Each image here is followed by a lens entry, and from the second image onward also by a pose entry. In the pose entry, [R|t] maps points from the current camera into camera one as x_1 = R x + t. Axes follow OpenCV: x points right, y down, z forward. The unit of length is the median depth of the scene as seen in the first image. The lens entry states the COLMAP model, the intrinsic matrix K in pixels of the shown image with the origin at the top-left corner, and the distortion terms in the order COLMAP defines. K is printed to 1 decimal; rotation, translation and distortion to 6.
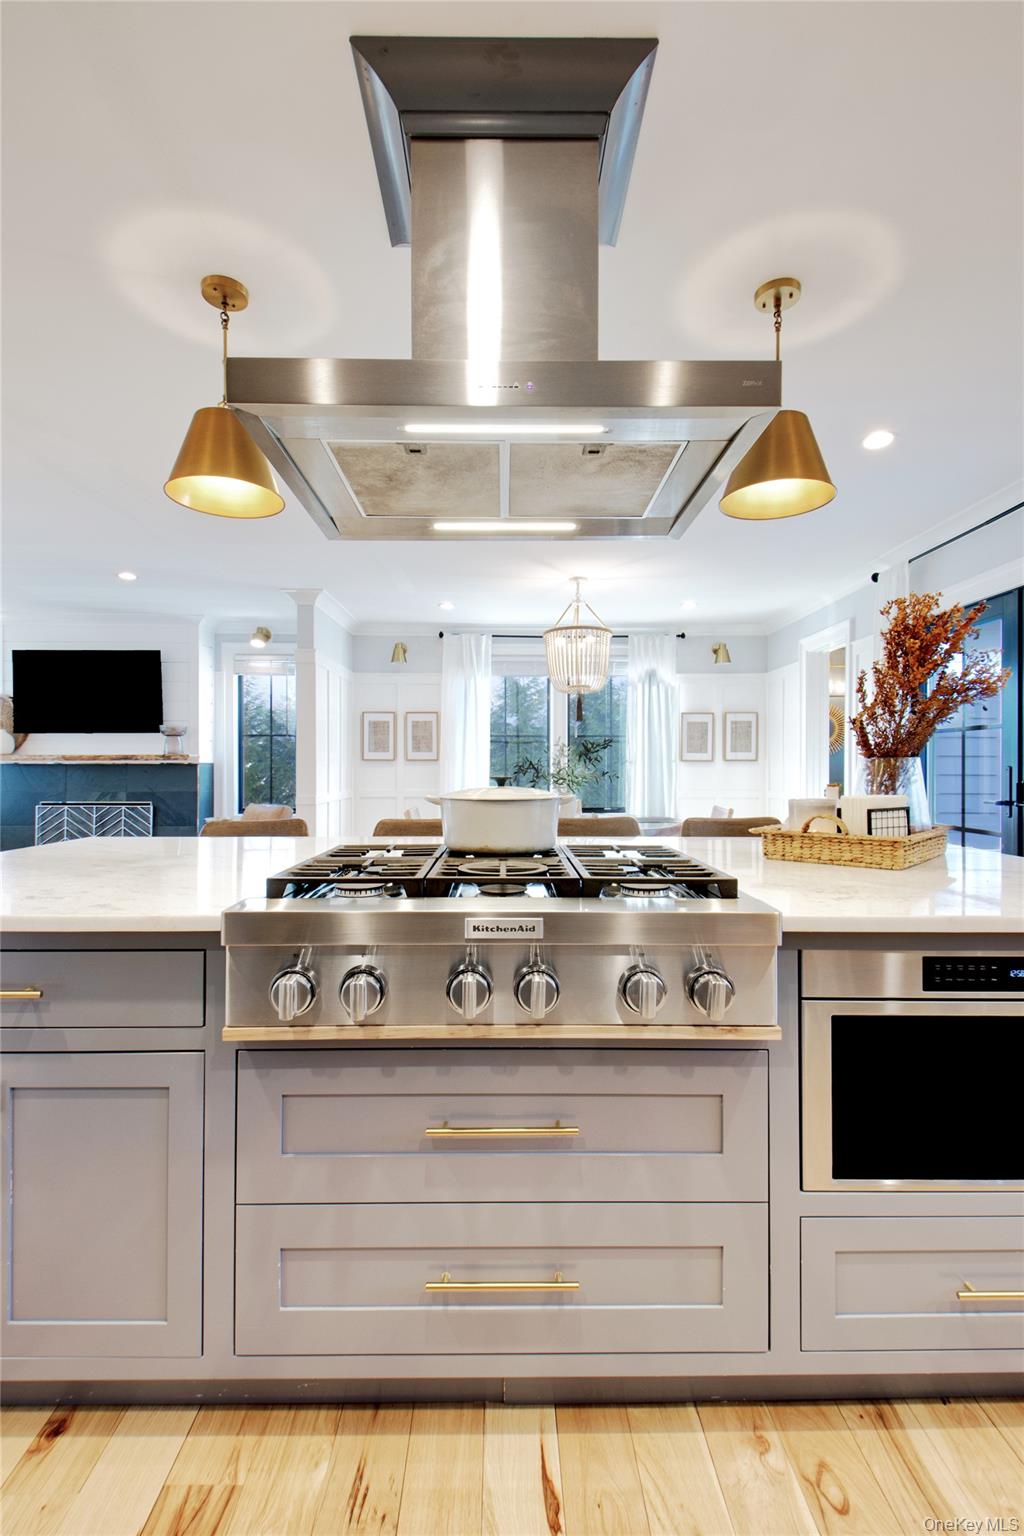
lens RADIAL K [[712.7, 0, 508.0], [0, 712.7, 768.8], [0, 0, 1]] dist [-0.024829, -0.005217]
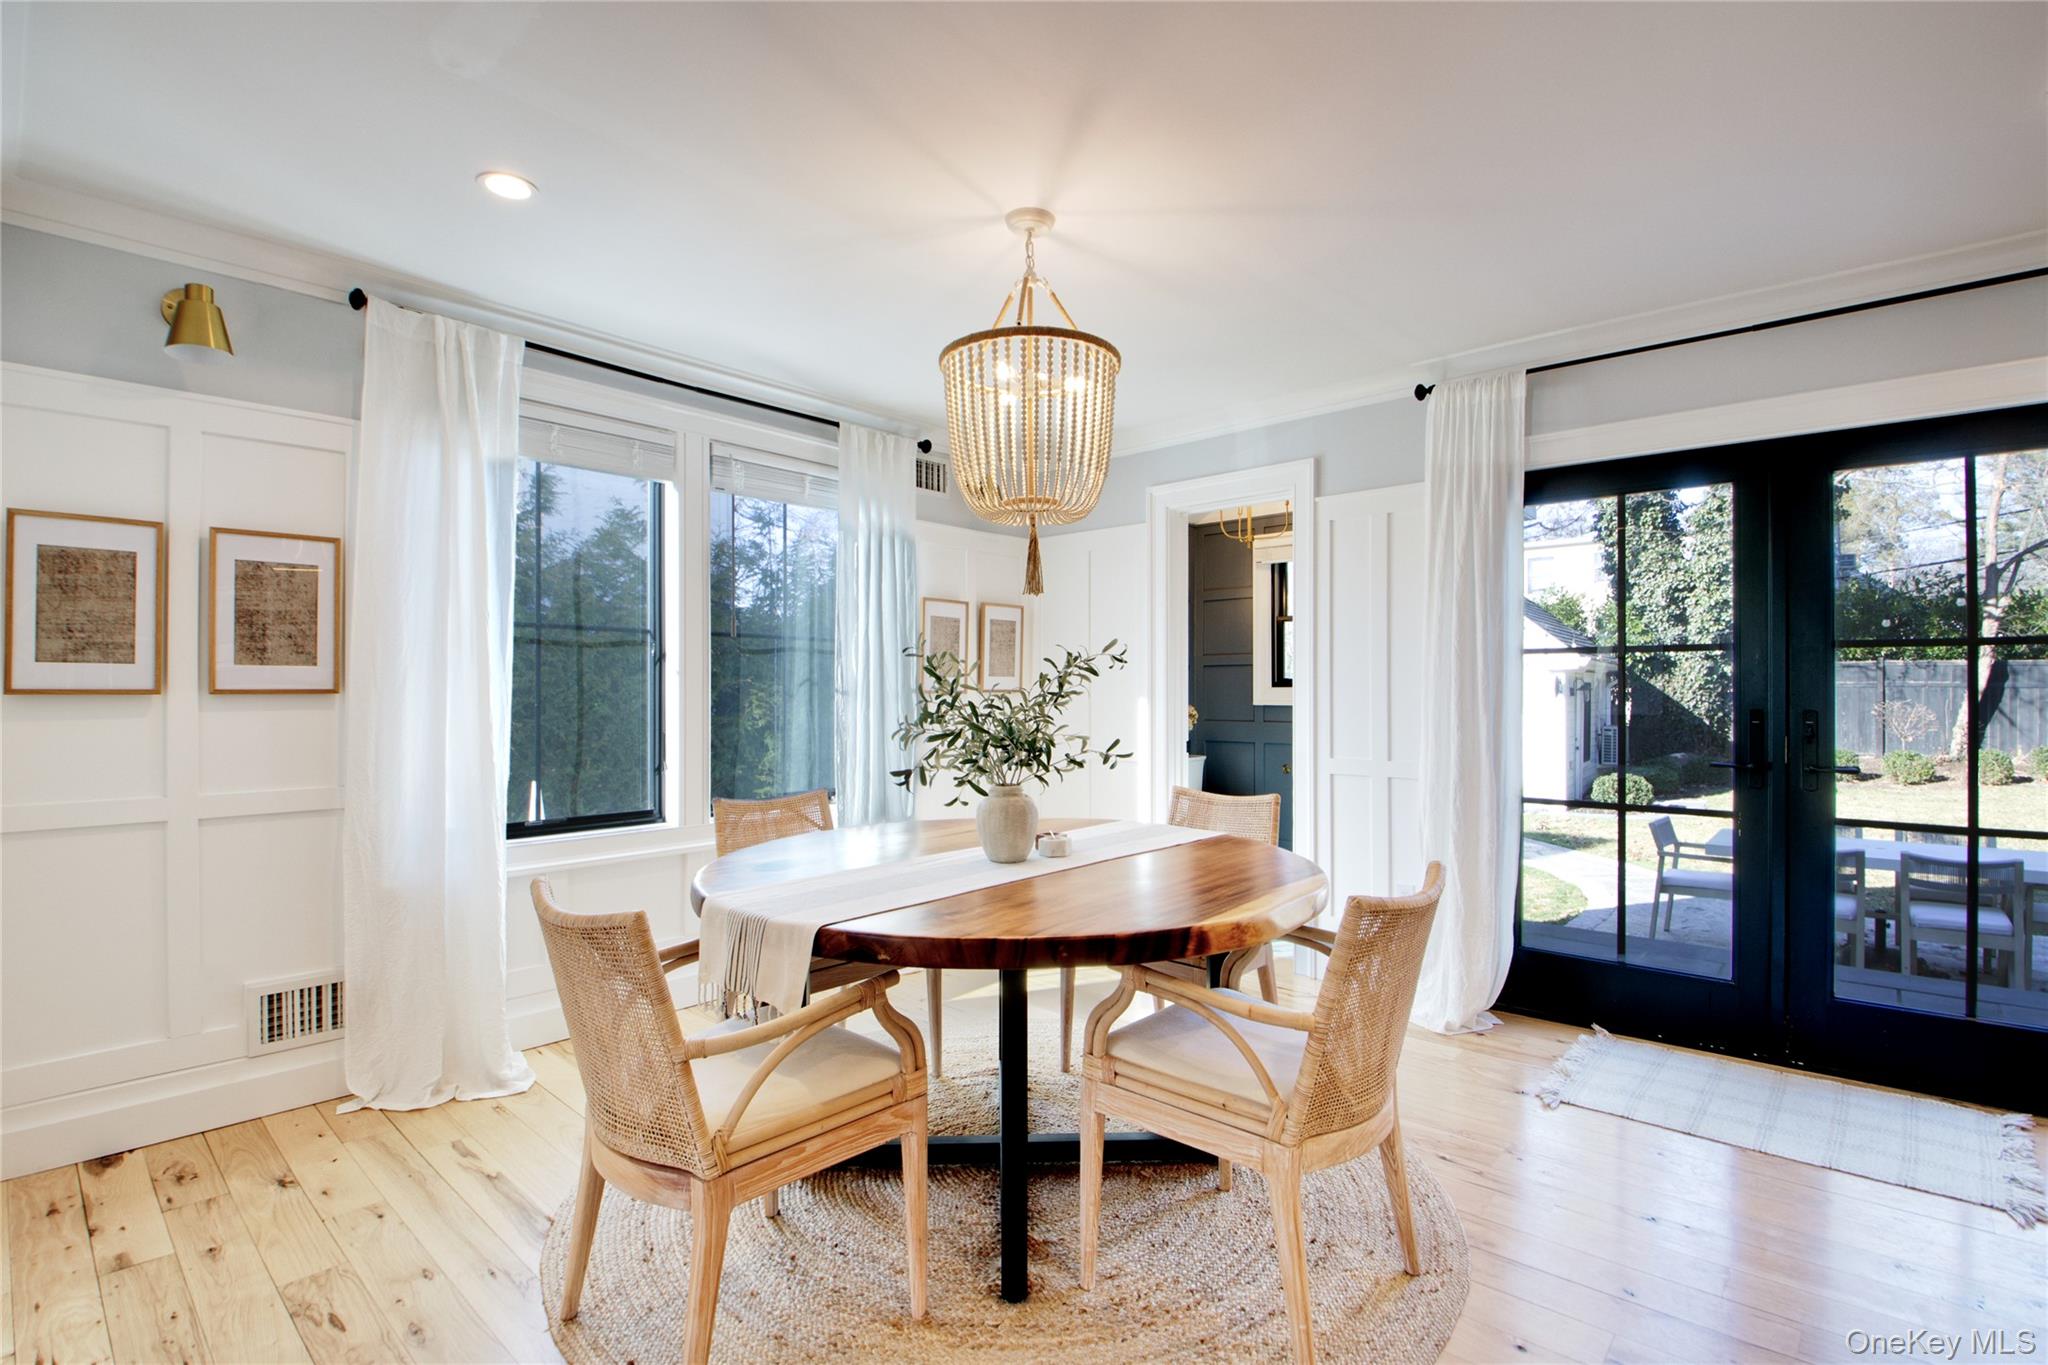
lens RADIAL K [[950.3, 0, 1019.6], [0, 950.3, 693.1], [0, 0, 1]] dist [-0.024829, -0.005217]
pose [[0.684811, 0.000506, 0.728721, -0.194179], [-0.006007, 0.999970, 0.004951, -0.015364], [-0.728696, -0.007767, 0.684793, 0.493478]]
